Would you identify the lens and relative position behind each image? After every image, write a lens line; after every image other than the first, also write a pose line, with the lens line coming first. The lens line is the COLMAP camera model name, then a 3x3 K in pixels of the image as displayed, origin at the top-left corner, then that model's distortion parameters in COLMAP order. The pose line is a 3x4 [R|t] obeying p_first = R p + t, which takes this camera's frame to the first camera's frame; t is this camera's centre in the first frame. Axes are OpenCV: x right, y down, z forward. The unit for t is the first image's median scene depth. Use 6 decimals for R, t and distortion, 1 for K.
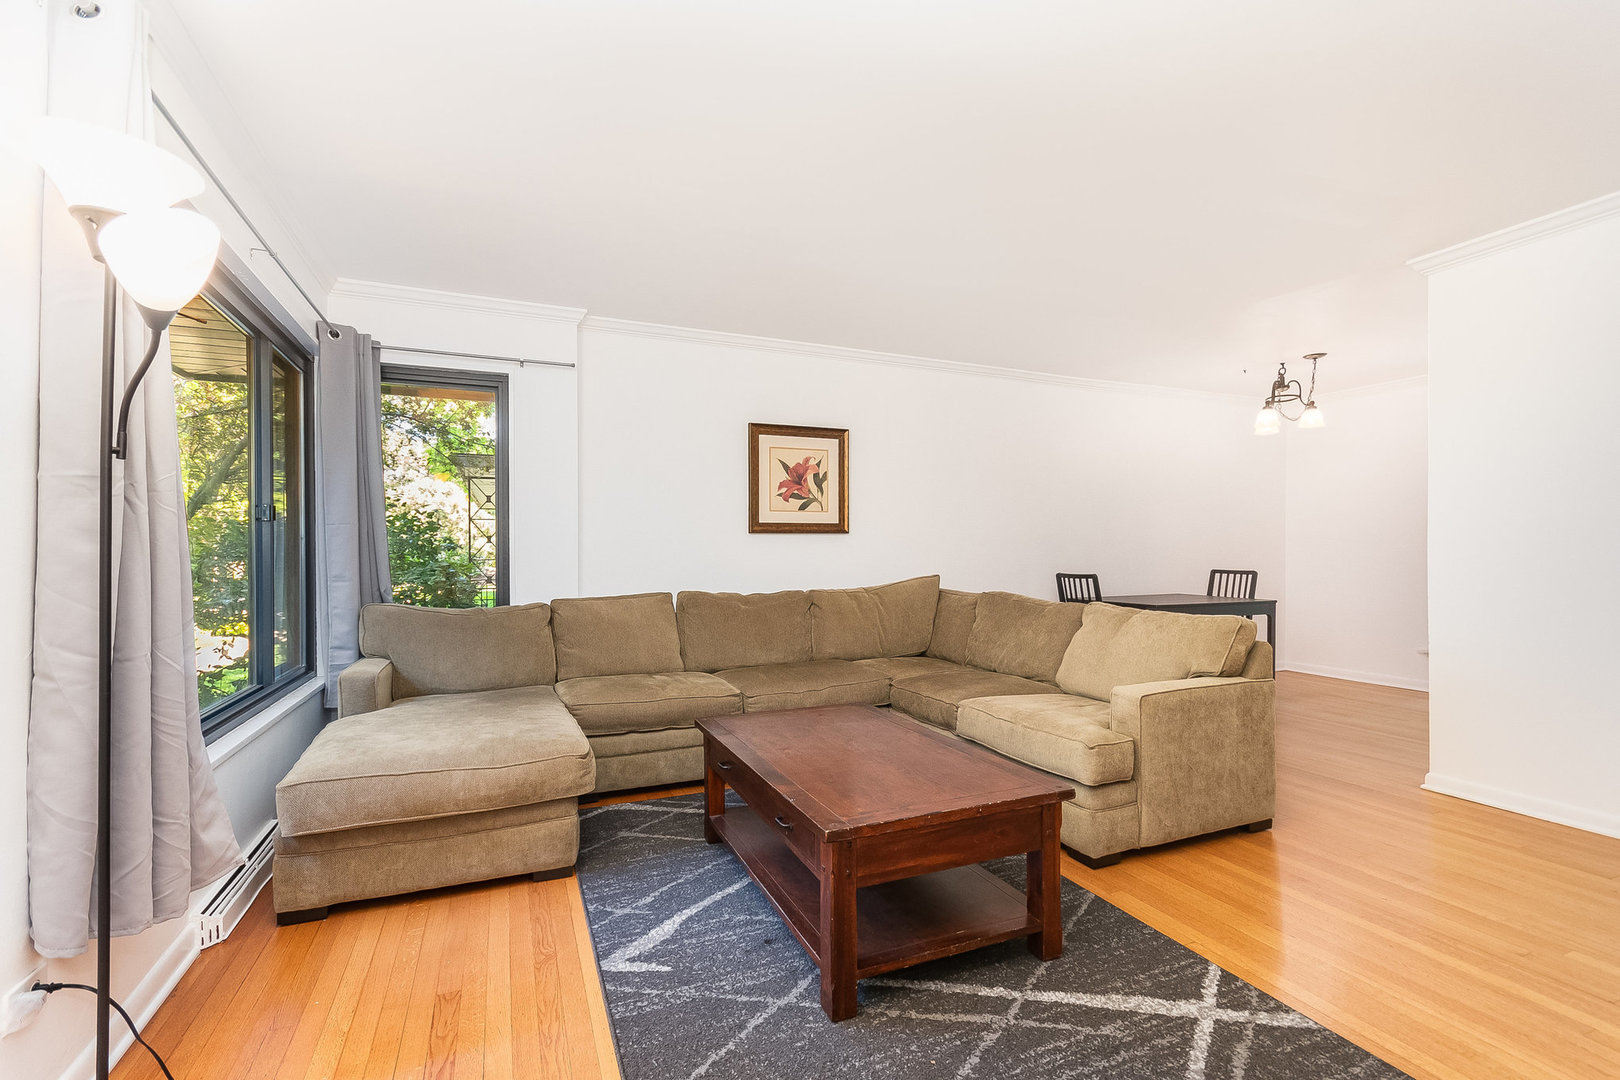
lens RADIAL K [[718.6, 0, 805.1], [0, 718.6, 547.9], [0, 0, 1]] dist [0.004788, -0.000362]
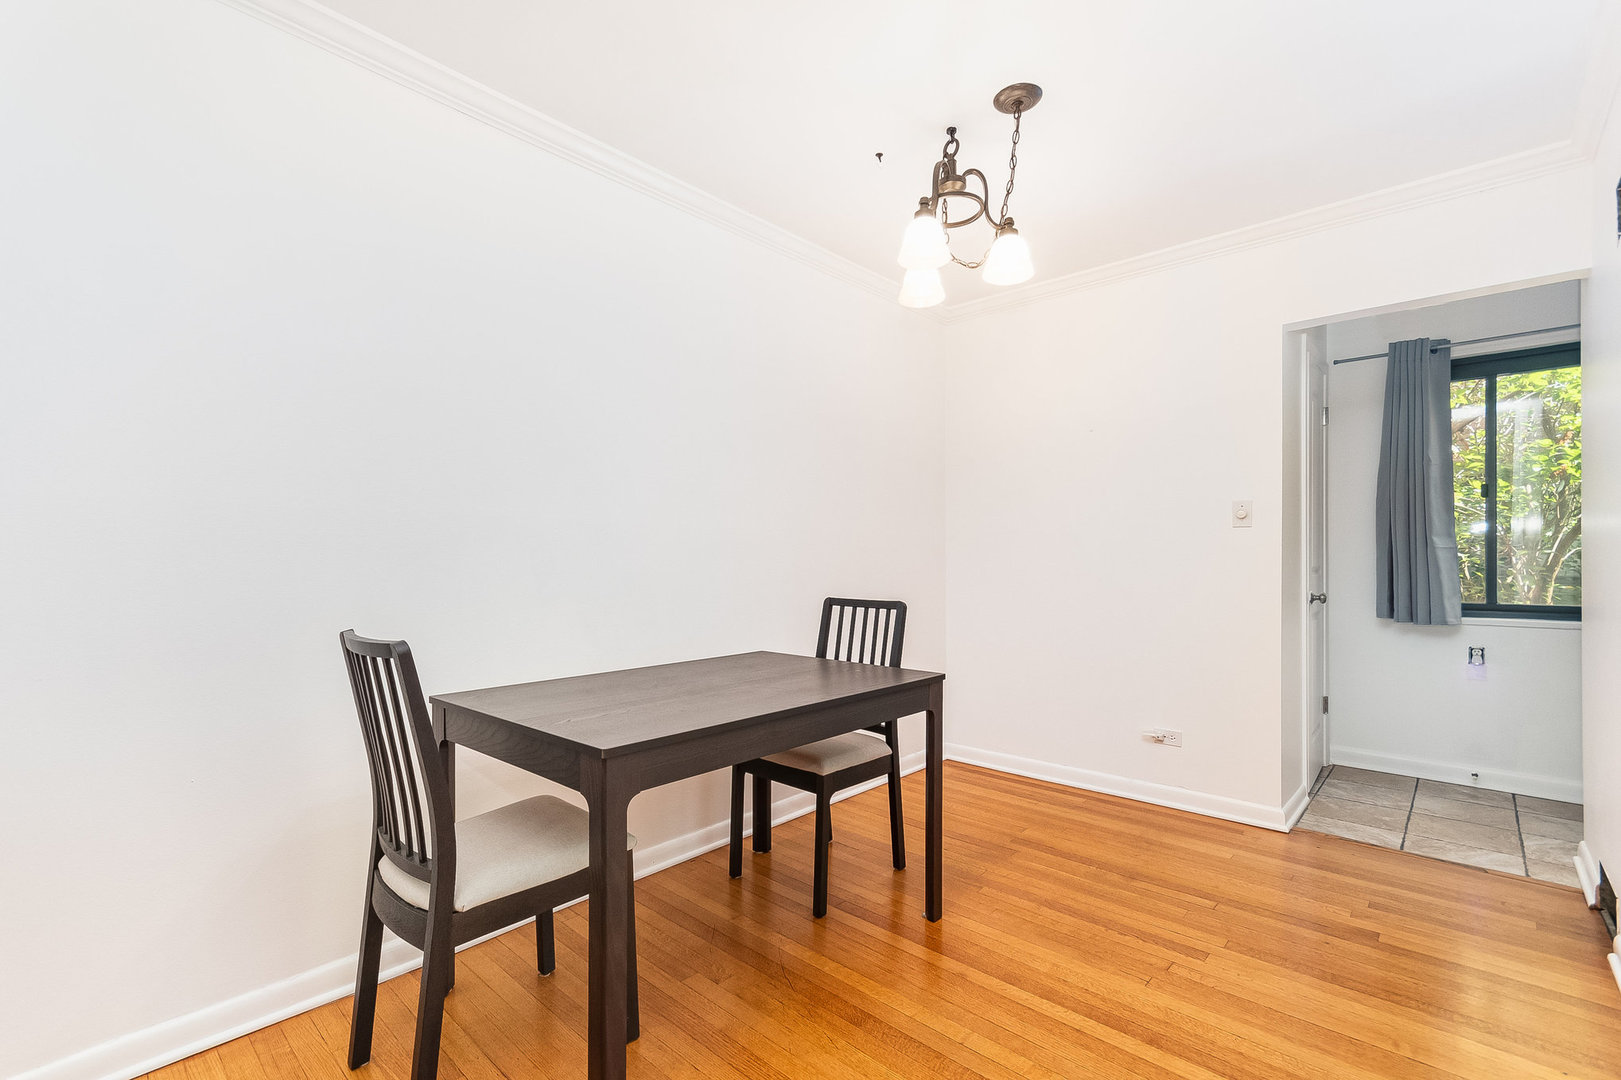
lens RADIAL K [[719.1, 0, 814.9], [0, 719.1, 546.6], [0, 0, 1]] dist [0.004788, -0.000362]
pose [[0.911061, -0.000622, 0.412271, 0.406553], [0.005482, 0.999929, -0.010606, 0.001372], [-0.412236, 0.011922, 0.910999, 0.638345]]
